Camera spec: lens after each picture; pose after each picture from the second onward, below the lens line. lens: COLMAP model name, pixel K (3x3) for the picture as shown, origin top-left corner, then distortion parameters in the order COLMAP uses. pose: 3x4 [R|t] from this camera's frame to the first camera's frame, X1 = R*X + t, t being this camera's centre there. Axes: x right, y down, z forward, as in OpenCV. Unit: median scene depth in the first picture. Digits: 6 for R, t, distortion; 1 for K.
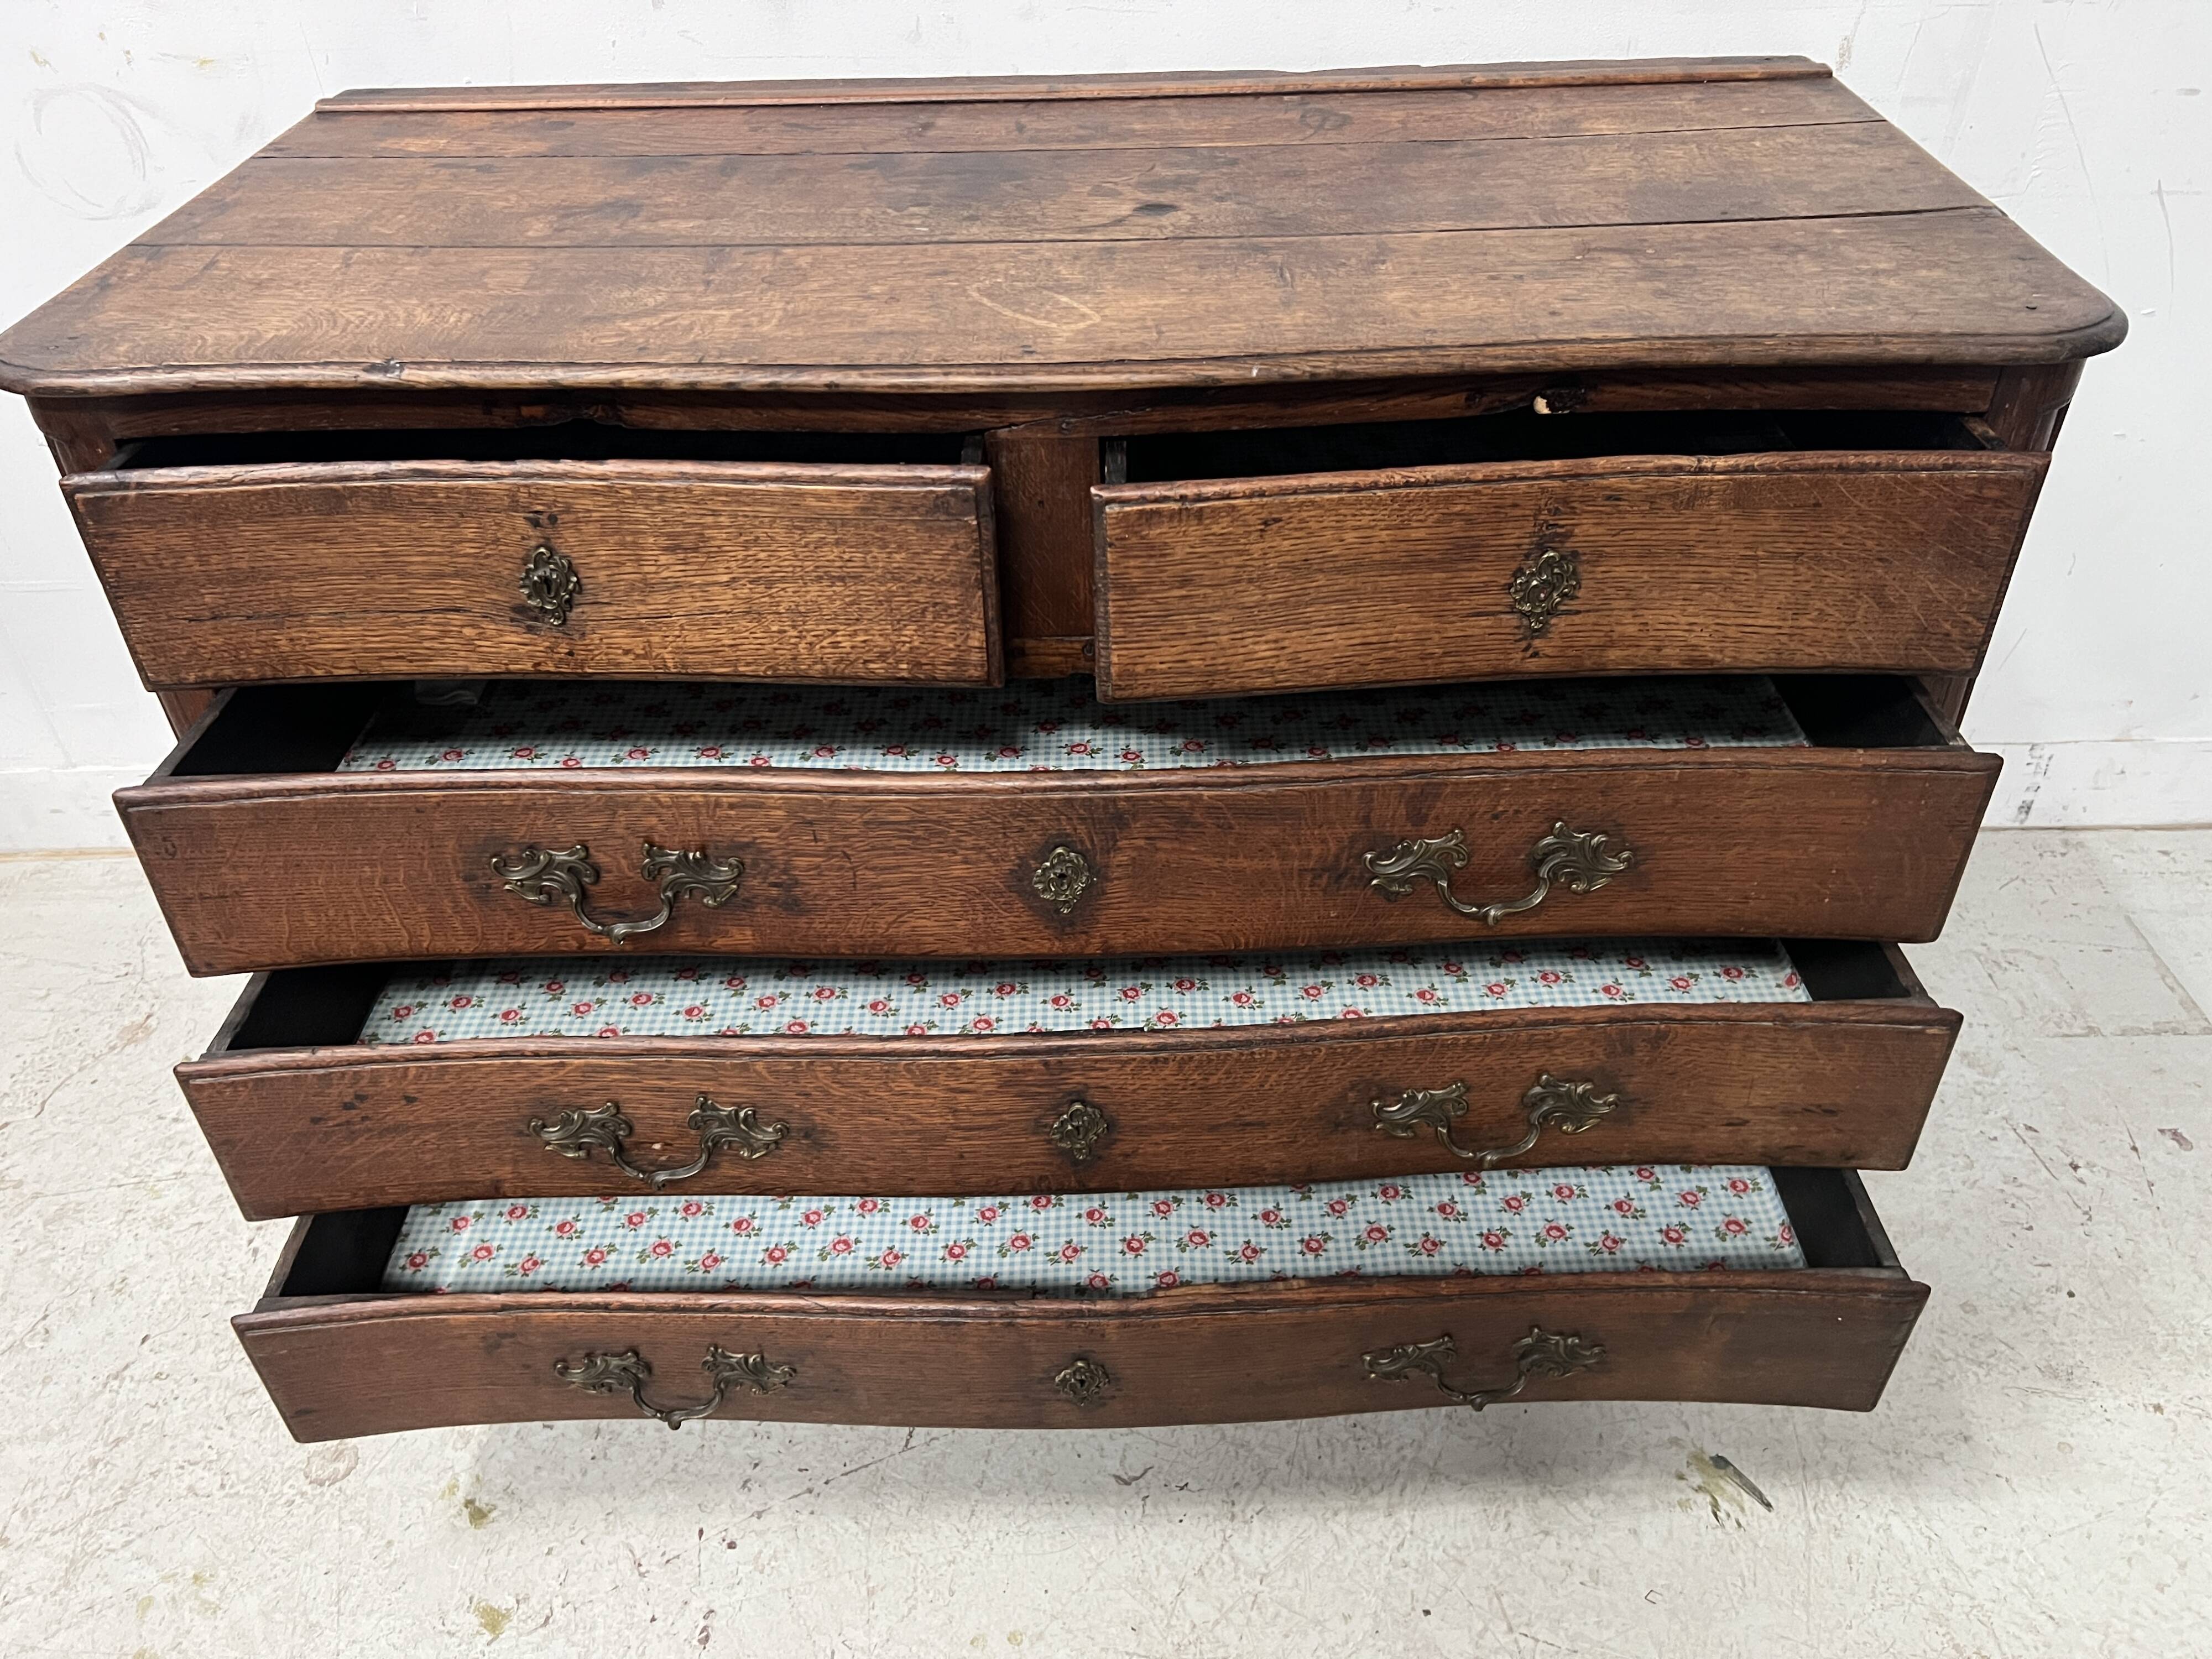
lens RADIAL K [[1688.6, 0, 1087.8], [0, 1688.6, 859.5], [0, 0, 1]] dist [0.044276, -0.059188]
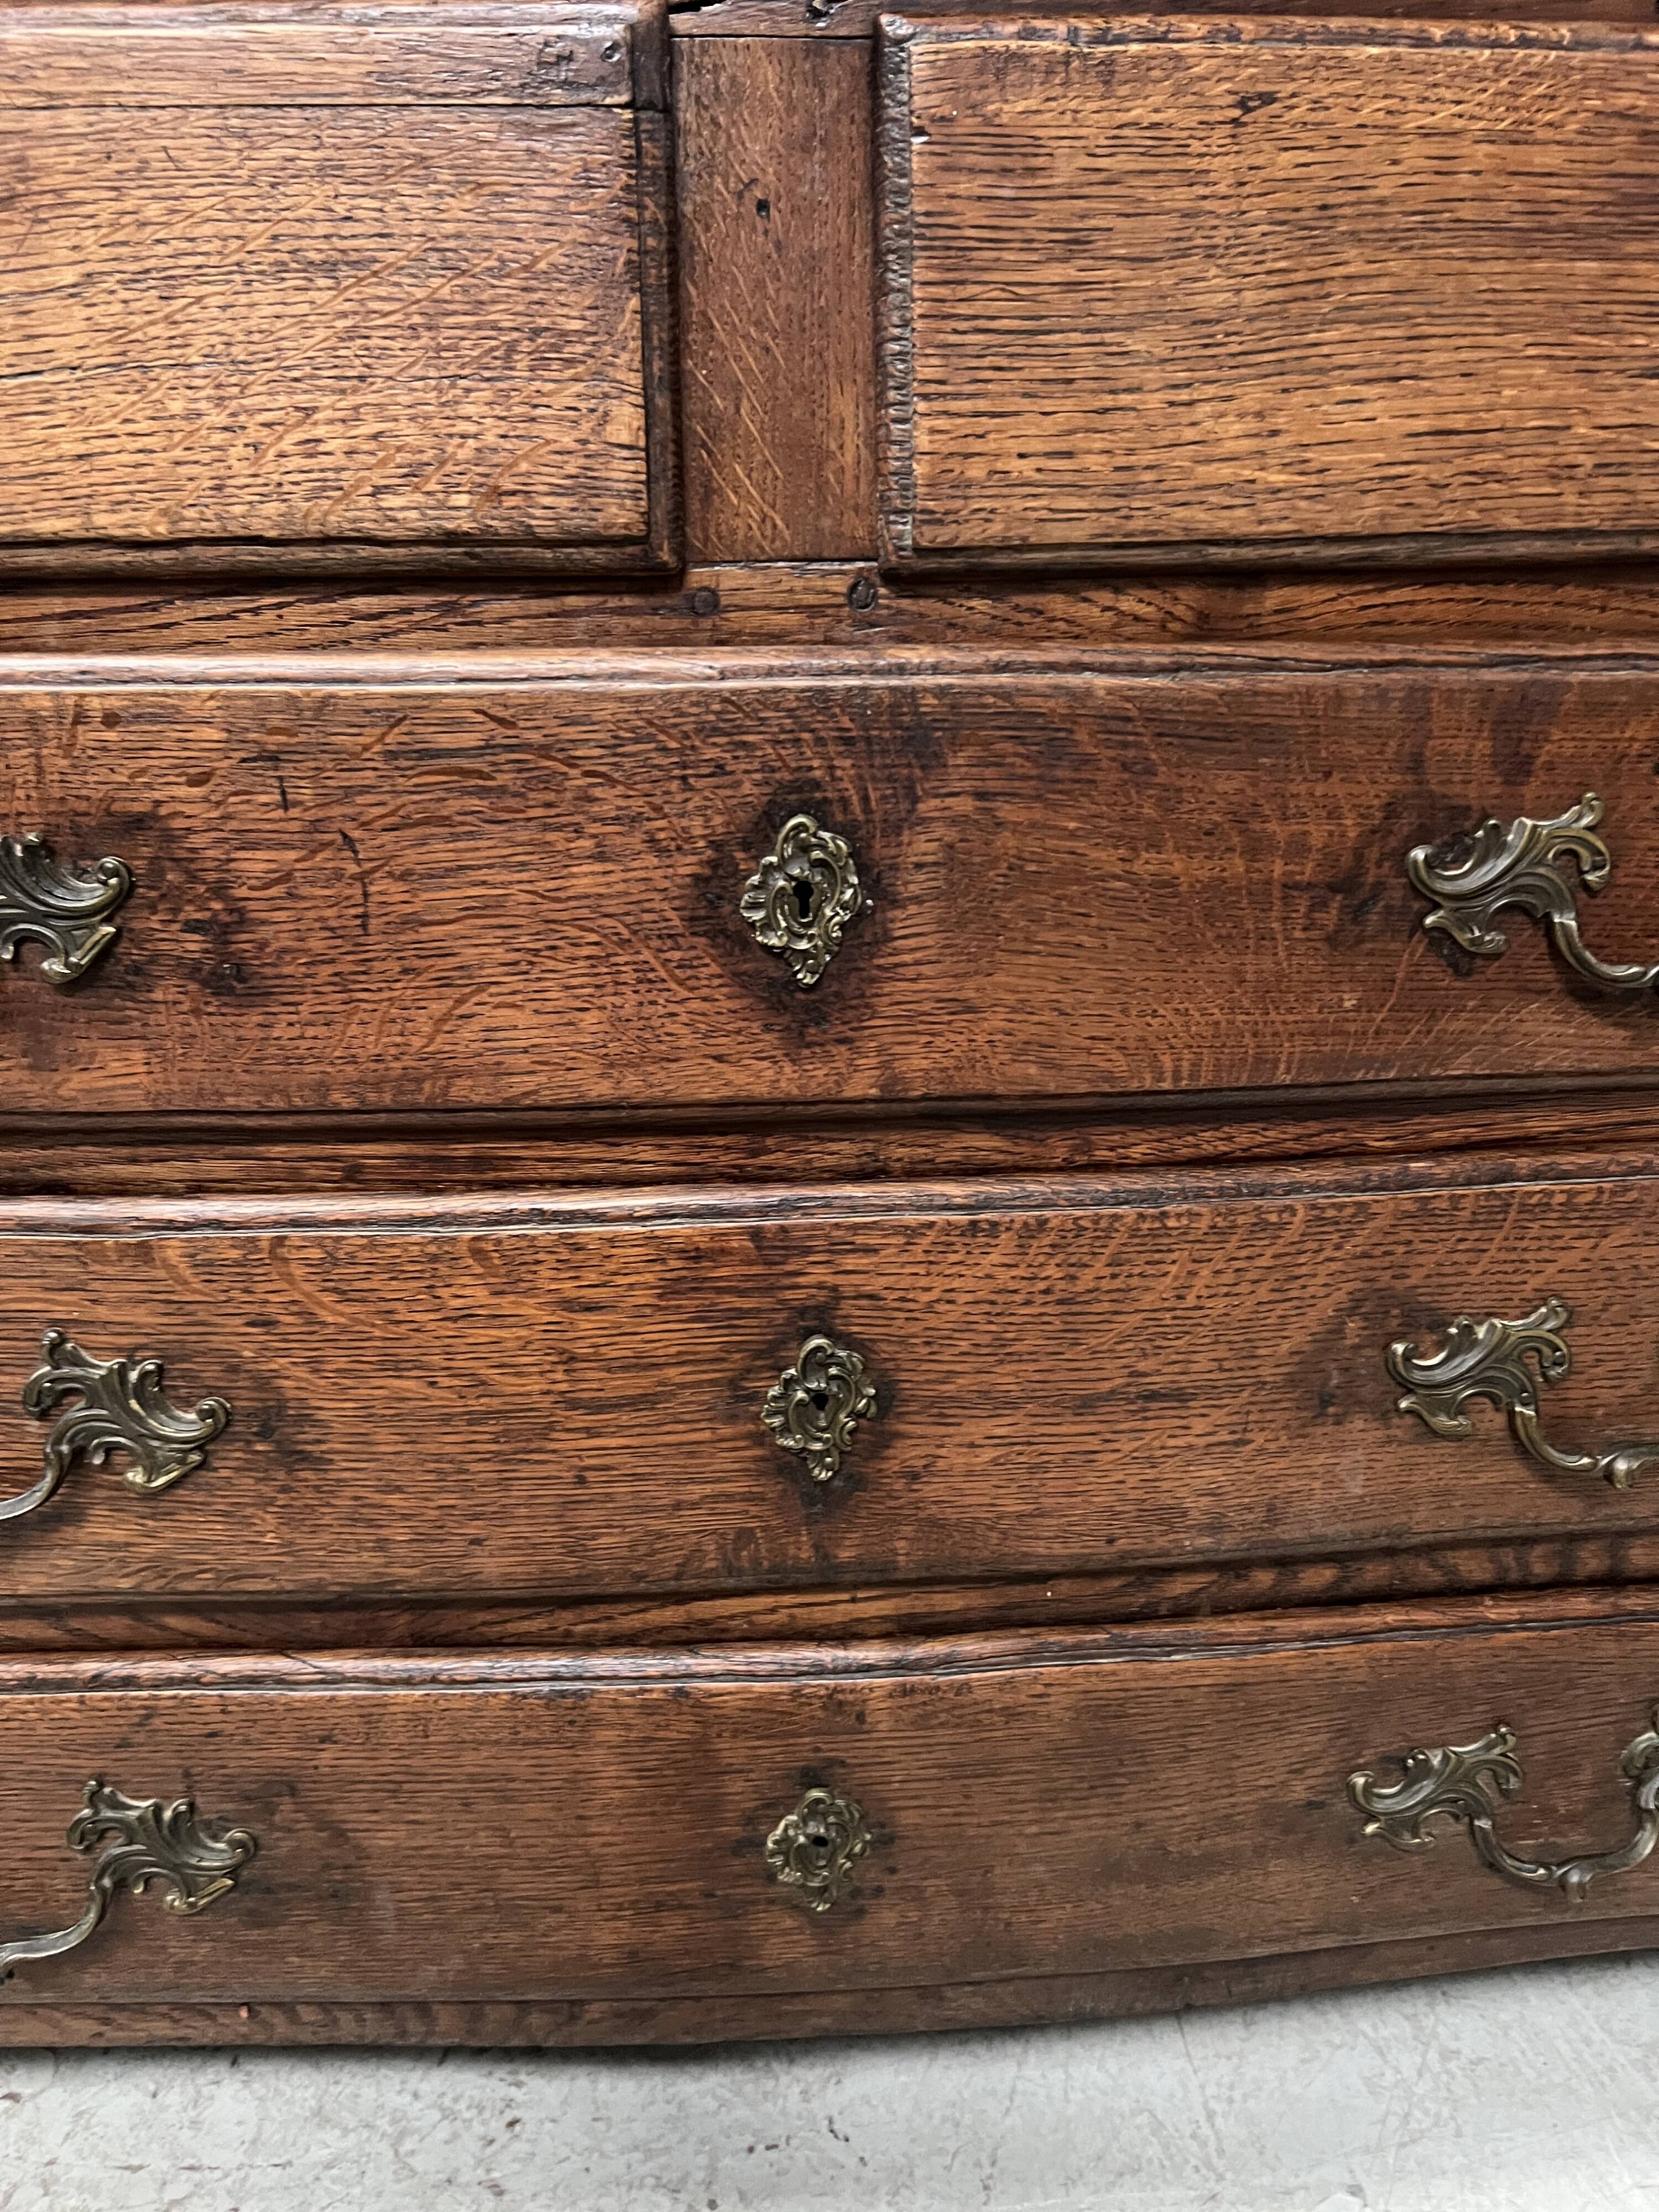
lens RADIAL K [[1688.6, 0, 838.2], [0, 1688.6, 1086.9], [0, 0, 1]] dist [0.044276, -0.059188]
pose [[0.997312, -0.007272, 0.072909, -0.042907], [0.034853, 0.922362, -0.384751, 0.216037], [-0.064451, 0.386258, 0.920137, 0.643914]]
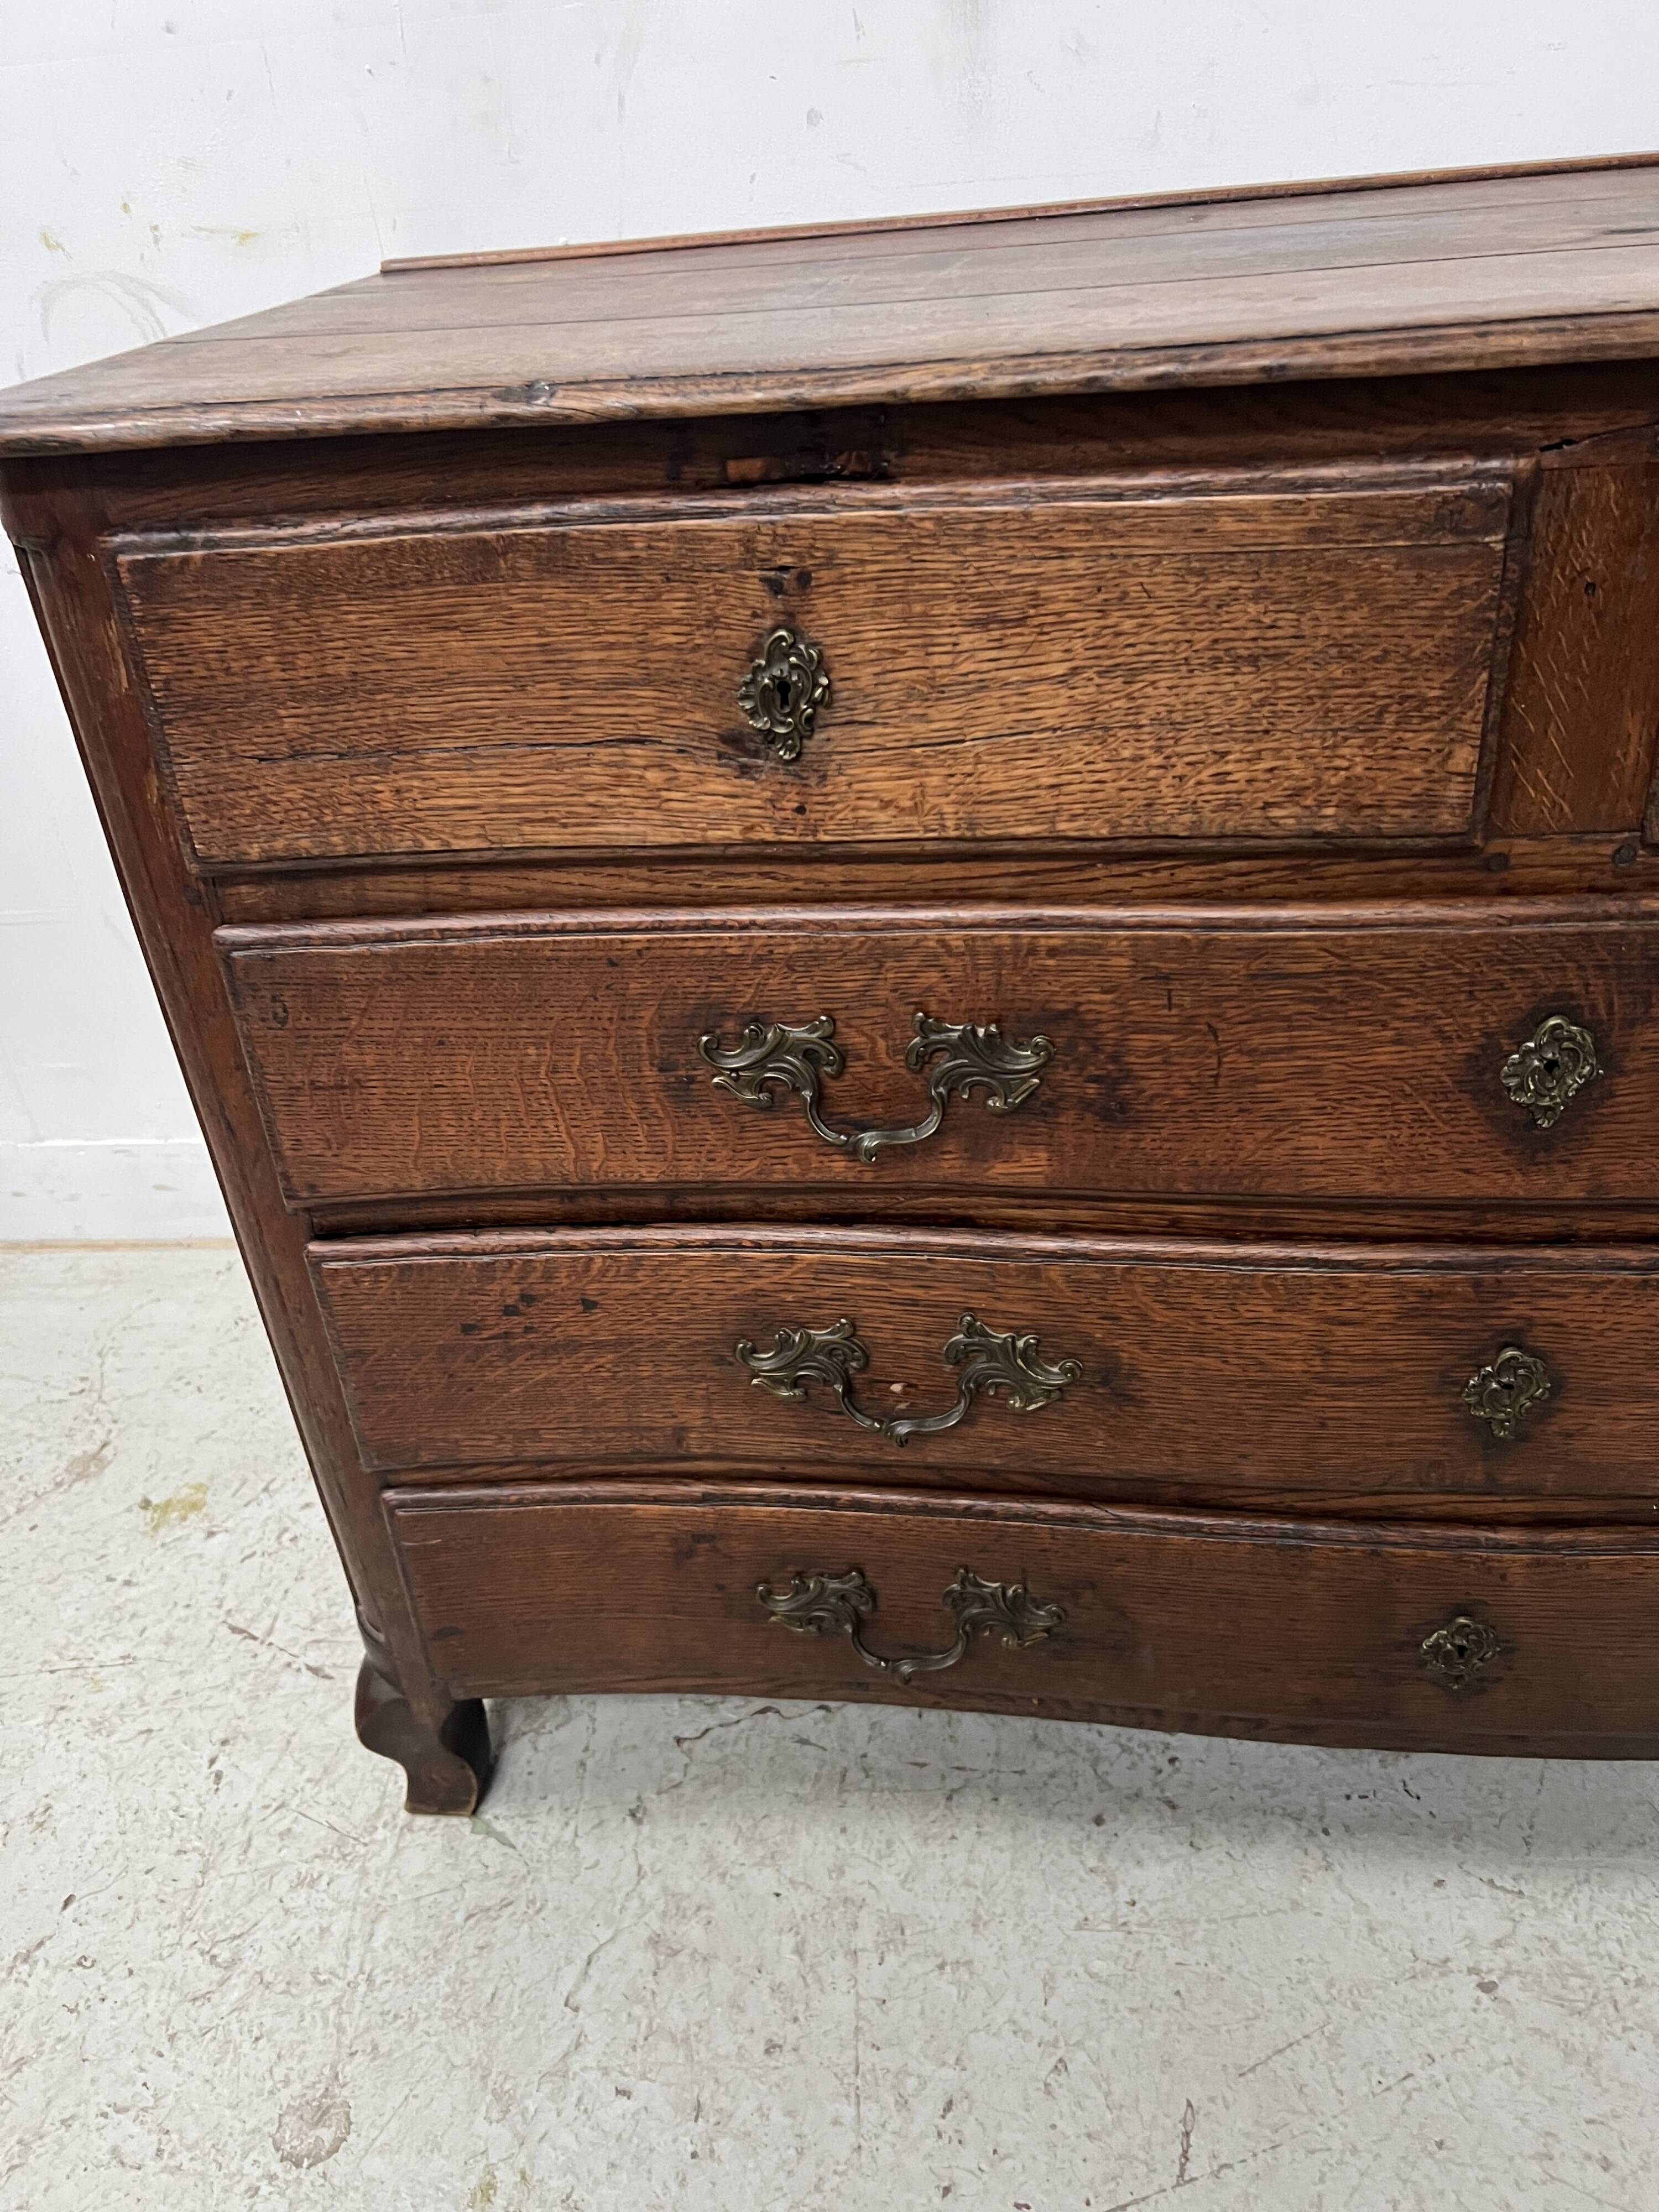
lens RADIAL K [[1688.6, 0, 808.1], [0, 1688.6, 1099.4], [0, 0, 1]] dist [0.044276, -0.059188]
pose [[0.992126, 0.005719, -0.125109, -0.225560], [-0.022480, 0.990864, -0.132979, 0.080342], [0.123206, 0.134744, 0.983191, 0.379912]]
